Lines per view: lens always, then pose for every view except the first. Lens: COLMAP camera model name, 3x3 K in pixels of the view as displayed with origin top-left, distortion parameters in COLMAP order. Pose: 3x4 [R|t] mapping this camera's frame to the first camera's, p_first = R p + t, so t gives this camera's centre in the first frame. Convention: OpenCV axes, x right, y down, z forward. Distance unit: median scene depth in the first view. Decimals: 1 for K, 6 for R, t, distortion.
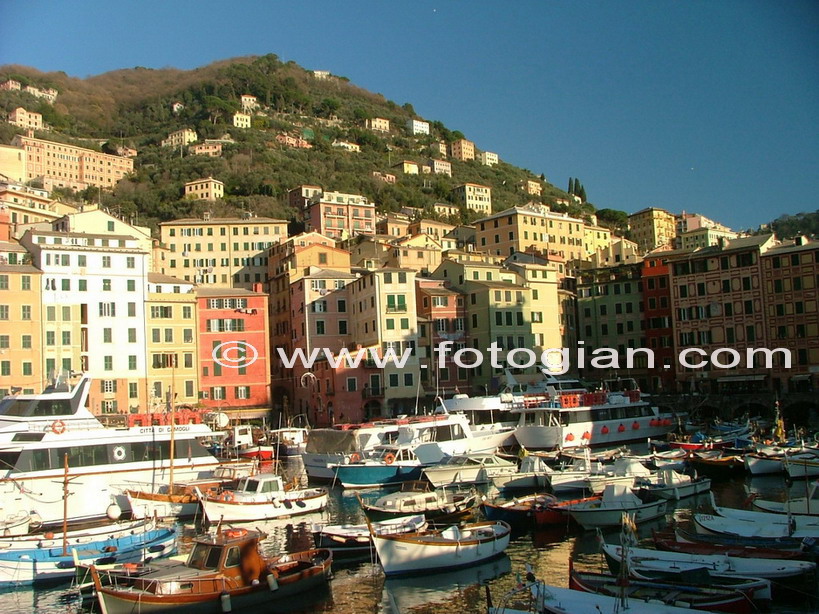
lens RADIAL K [[878.2, 0, 408.5], [0, 878.2, 306.8], [0, 0, 1]] dist [-0.117961, 0.000000]
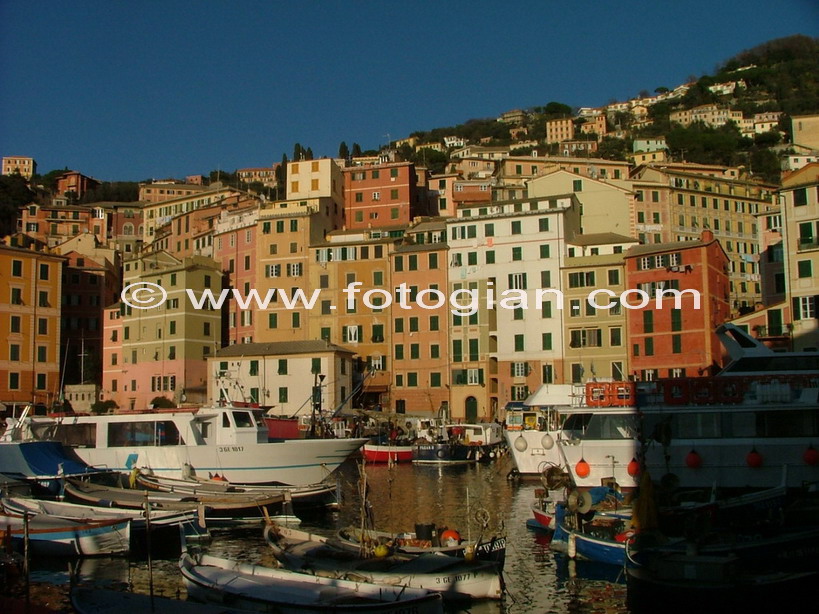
lens RADIAL K [[878.2, 0, 409.6], [0, 878.2, 308.4], [0, 0, 1]] dist [-0.117961, 0.000000]
pose [[0.562114, -0.053475, -0.825329, 0.317379], [0.074933, 0.997096, -0.013569, 0.033295], [0.823658, -0.054217, 0.564489, 0.404739]]
